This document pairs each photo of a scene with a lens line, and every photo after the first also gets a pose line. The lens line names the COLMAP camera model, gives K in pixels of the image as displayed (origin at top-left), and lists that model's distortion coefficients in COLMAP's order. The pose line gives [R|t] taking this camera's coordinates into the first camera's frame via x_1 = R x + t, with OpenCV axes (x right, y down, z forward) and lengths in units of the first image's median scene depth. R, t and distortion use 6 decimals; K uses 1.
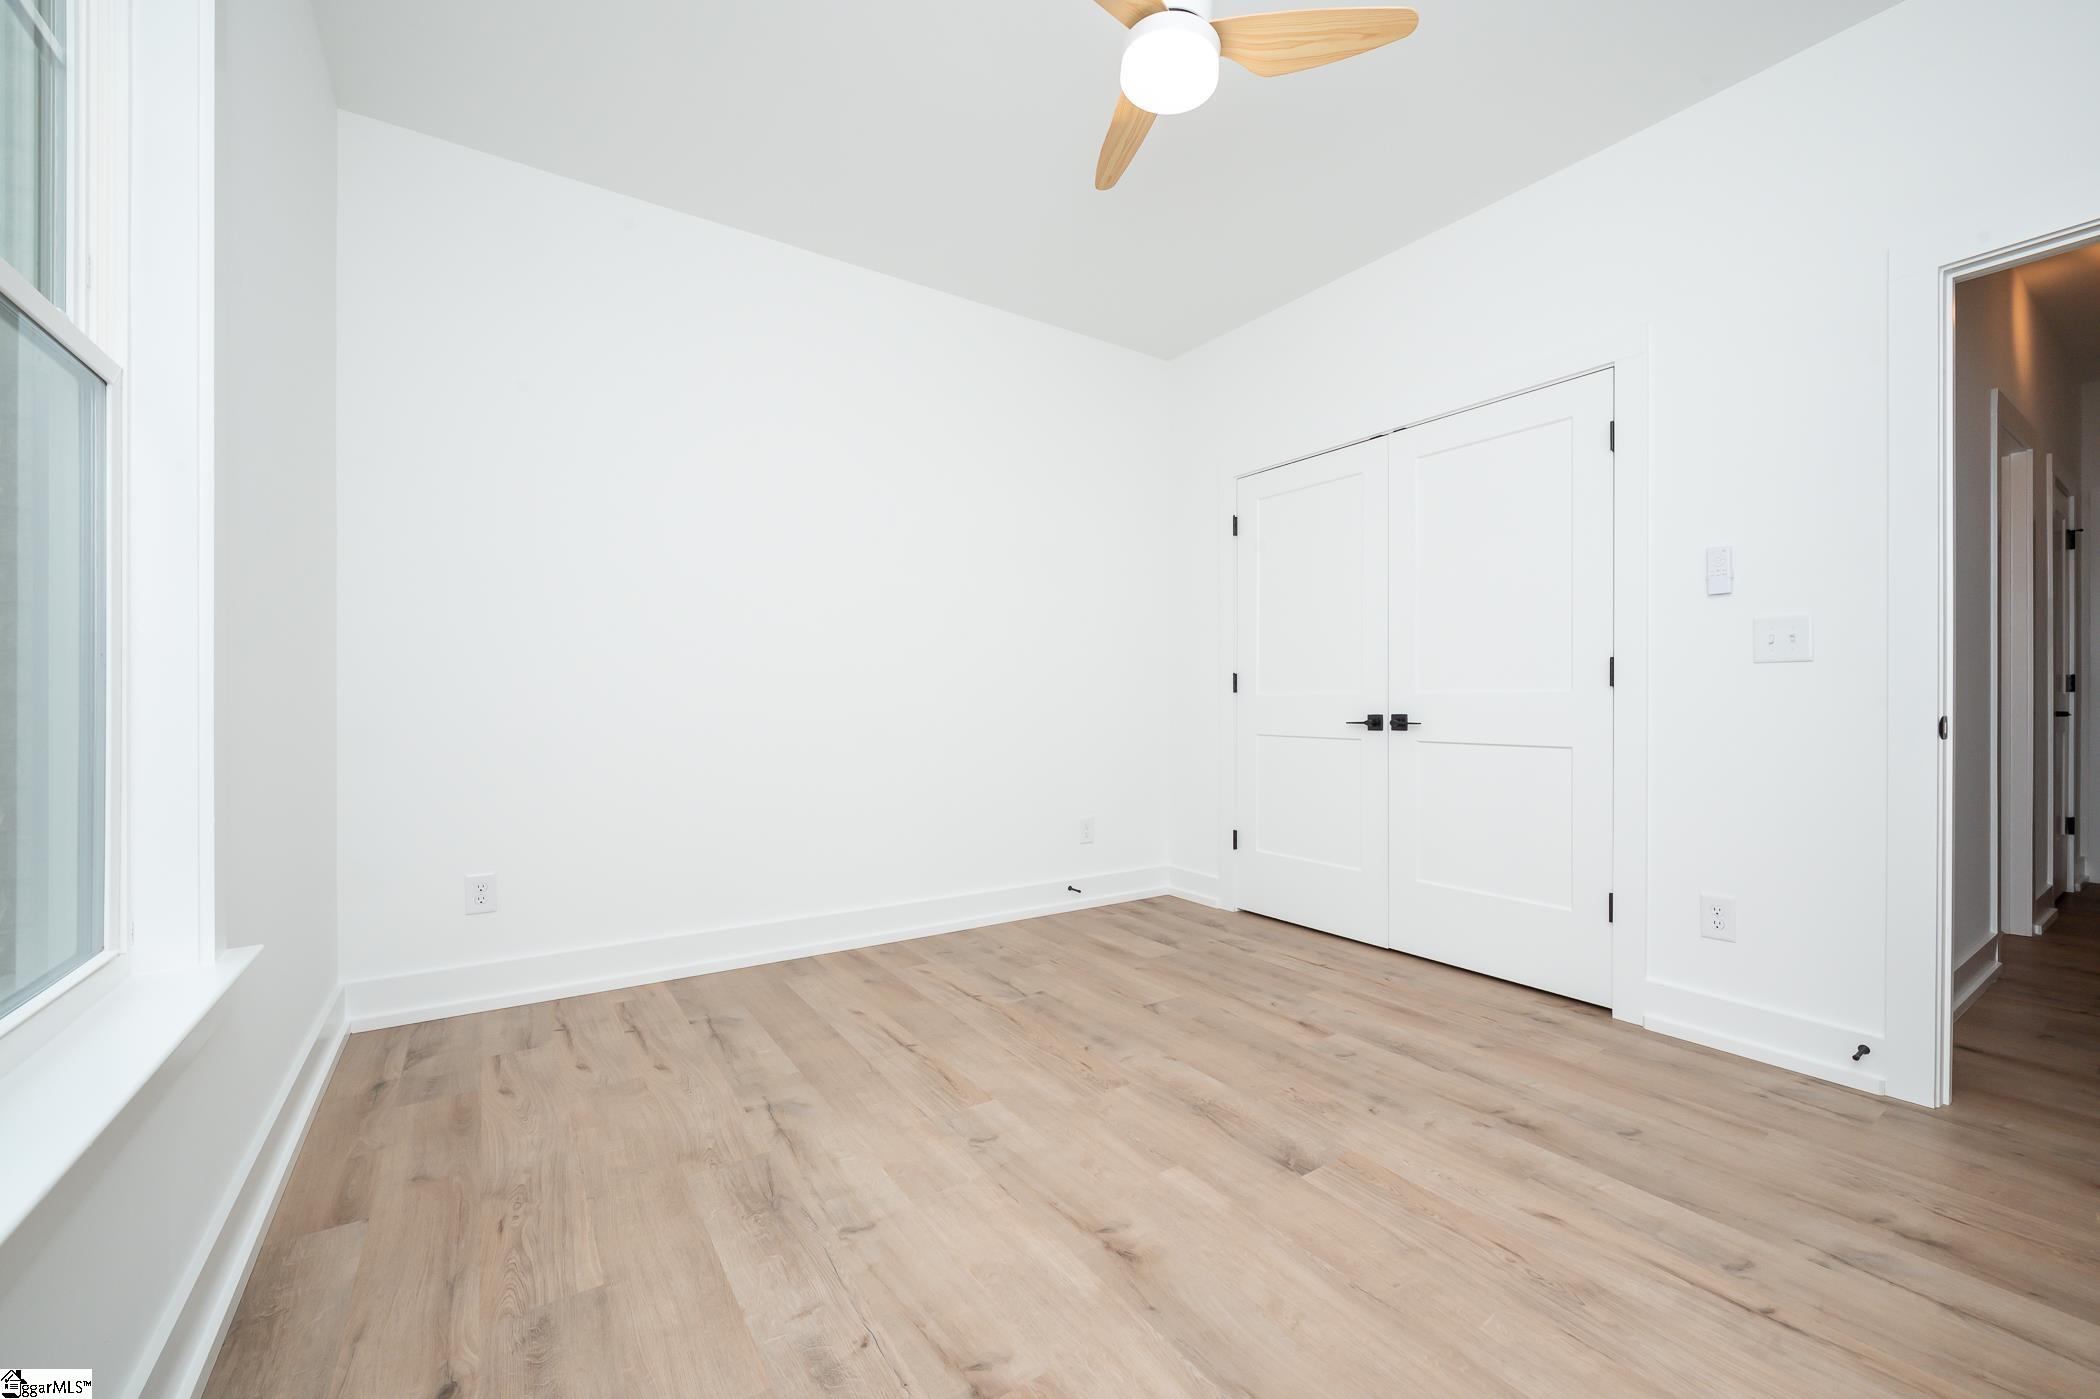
lens RADIAL K [[849.2, 0, 1050.0], [0, 849.2, 699.5], [0, 0, 1]] dist [0.000662, 0.000010]
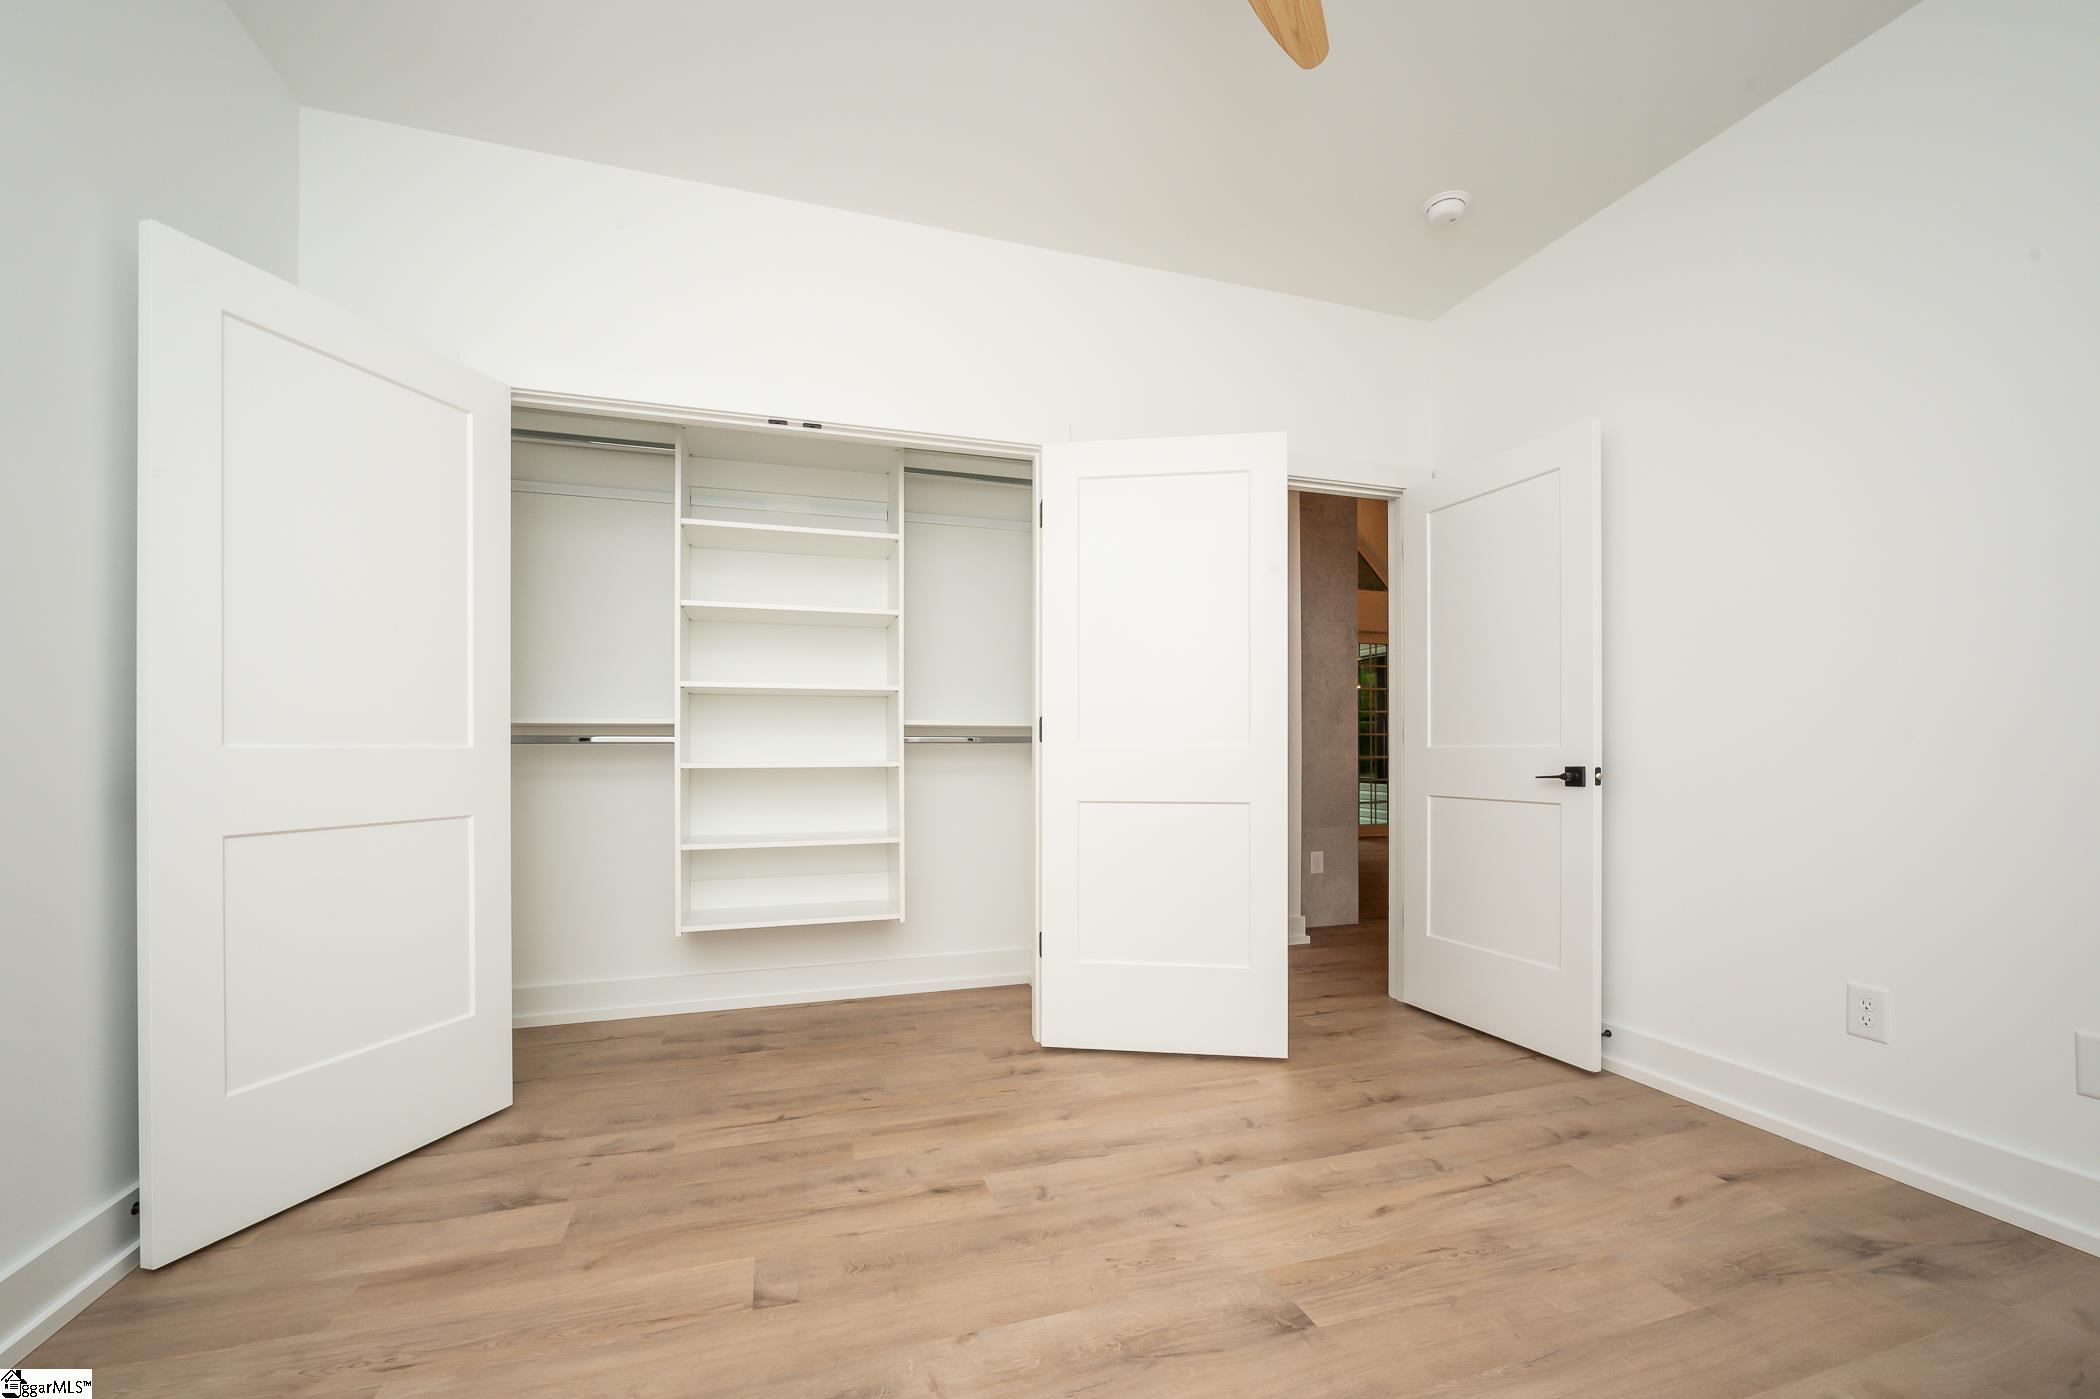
lens RADIAL K [[883.0, 0, 1054.8], [0, 883.0, 738.1], [0, 0, 1]] dist [-0.003139, -0.000261]
pose [[0.256982, 0.014689, 0.966305, -0.443205], [-0.003698, 0.999892, -0.014216, 0.000390], [-0.966409, 0.000080, 0.257008, 0.745482]]
